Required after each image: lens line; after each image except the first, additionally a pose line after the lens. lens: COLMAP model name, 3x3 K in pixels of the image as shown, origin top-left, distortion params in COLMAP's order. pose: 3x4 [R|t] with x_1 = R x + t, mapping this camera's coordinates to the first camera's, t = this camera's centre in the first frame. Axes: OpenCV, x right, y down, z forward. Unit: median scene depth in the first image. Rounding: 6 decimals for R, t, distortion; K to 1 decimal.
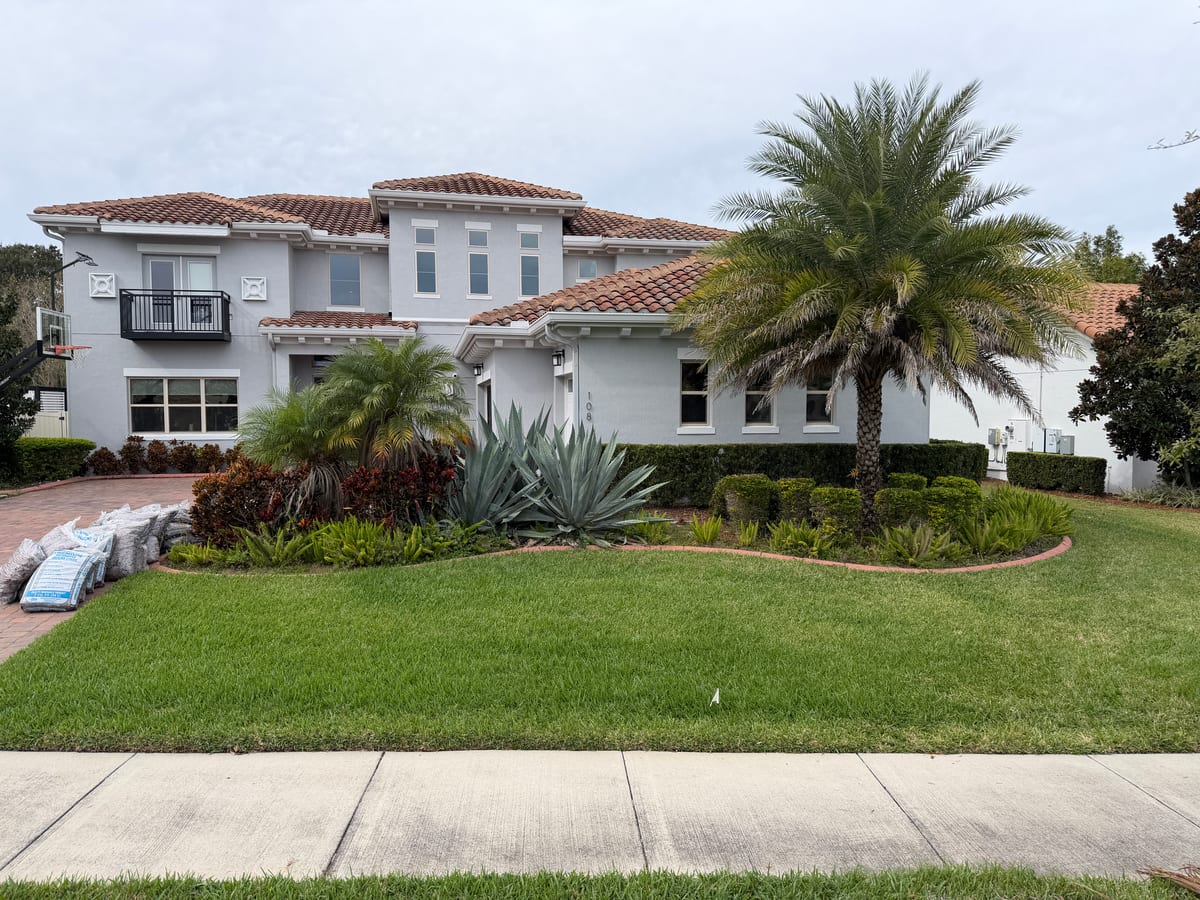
lens RADIAL K [[826.9, 0, 600.0], [0, 826.9, 450.0], [0, 0, 1]] dist [0.085726, -0.116408]
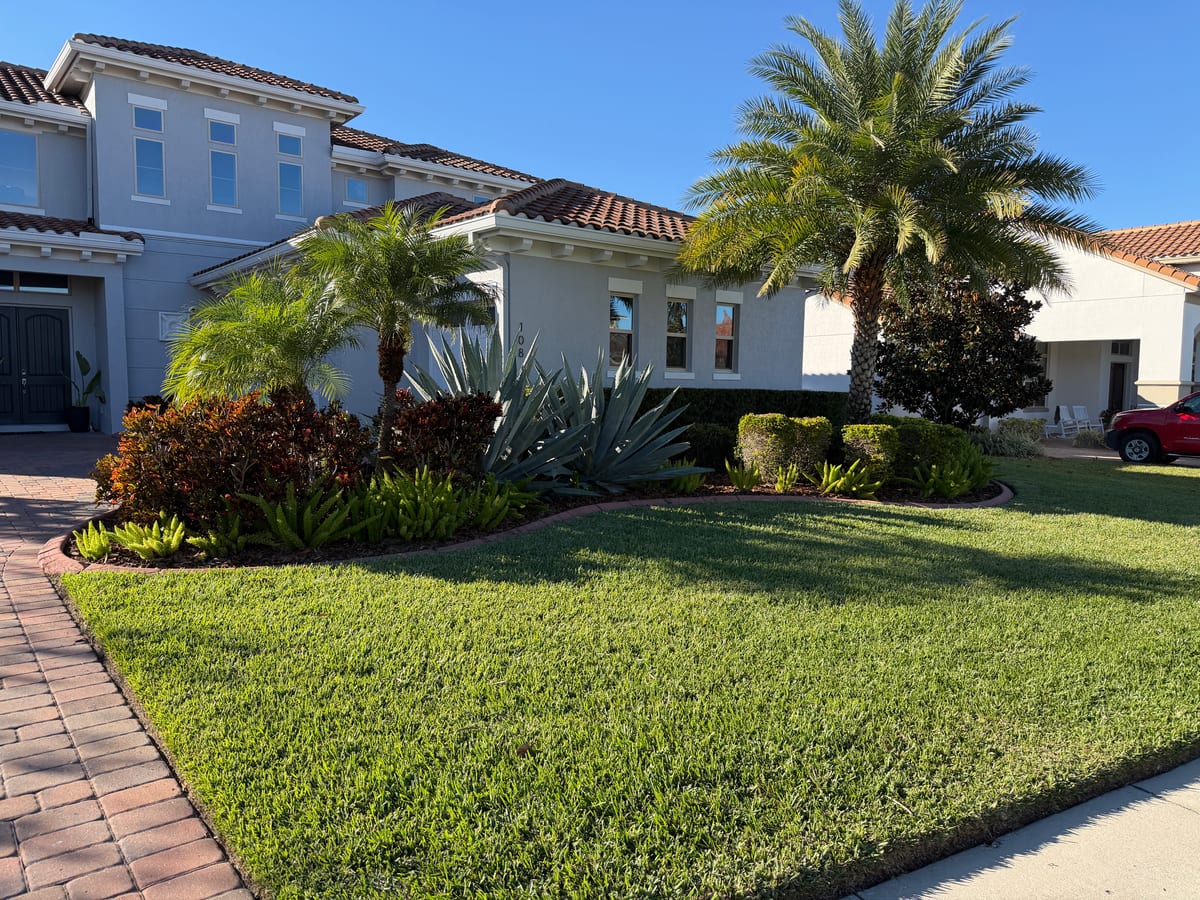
lens RADIAL K [[826.9, 0, 600.0], [0, 826.9, 450.0], [0, 0, 1]] dist [0.085726, -0.116408]
pose [[0.881626, -0.028112, 0.471111, -0.224214], [0.015649, 0.999417, 0.030353, 0.020841], [-0.471689, -0.019387, 0.881552, 0.159618]]
